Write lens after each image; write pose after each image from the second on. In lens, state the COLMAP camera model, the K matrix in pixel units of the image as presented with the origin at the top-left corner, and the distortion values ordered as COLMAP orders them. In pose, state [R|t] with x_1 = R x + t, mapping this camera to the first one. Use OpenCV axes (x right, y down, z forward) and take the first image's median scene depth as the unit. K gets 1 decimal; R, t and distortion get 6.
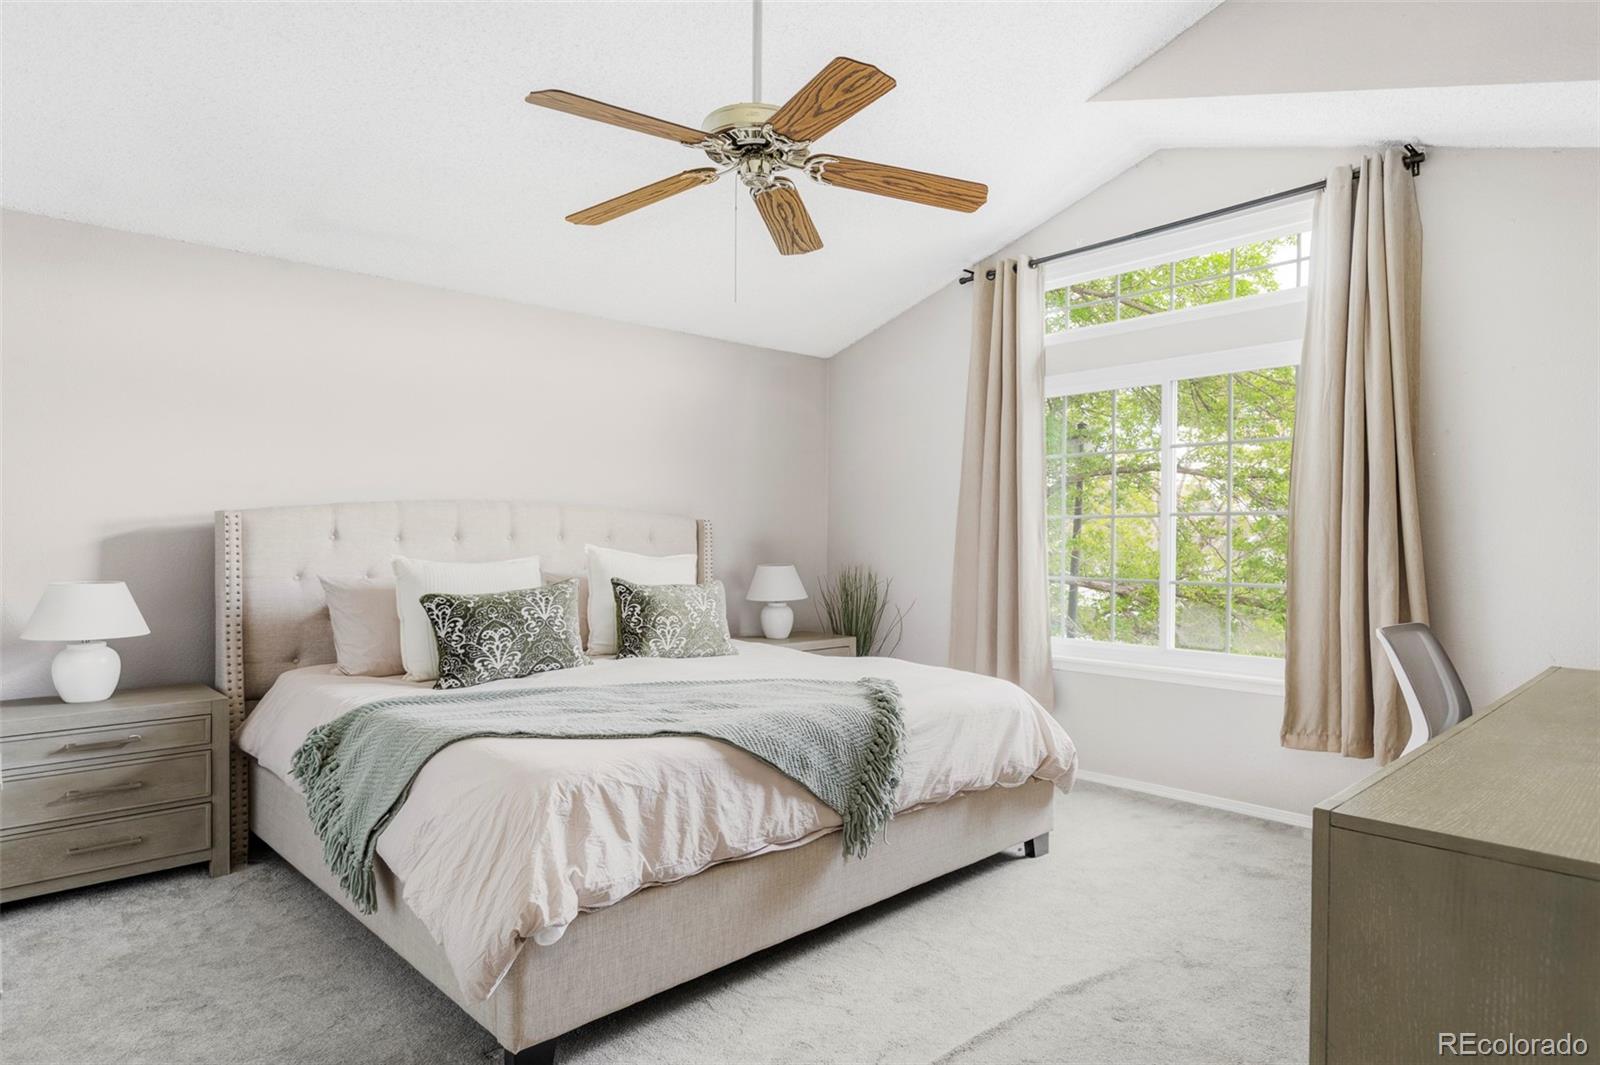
lens RADIAL K [[839.2, 0, 806.8], [0, 839.2, 537.9], [0, 0, 1]] dist [0.000519, -0.001119]
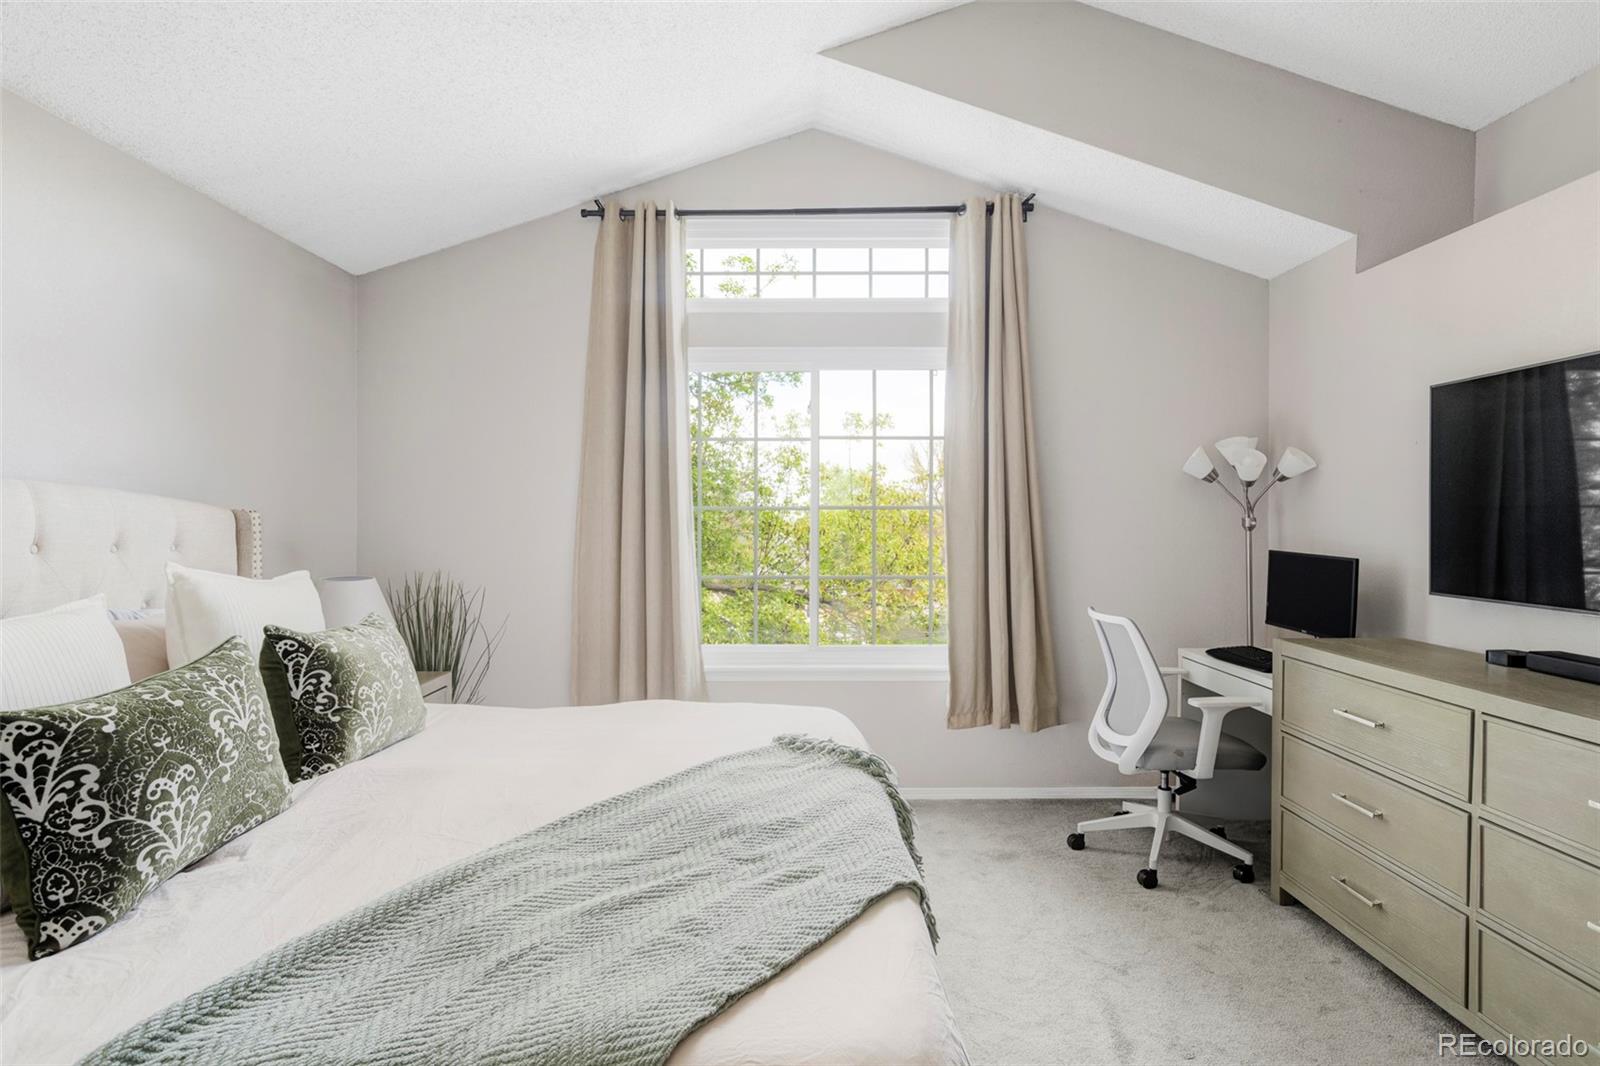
lens RADIAL K [[890.0, 0, 740.5], [0, 890.0, 516.6], [0, 0, 1]] dist [0.000731, -0.001148]
pose [[0.709931, -0.001319, 0.704270, -0.470849], [-0.000183, 0.999998, 0.002058, -0.026332], [-0.704271, -0.001590, 0.709929, 0.438931]]
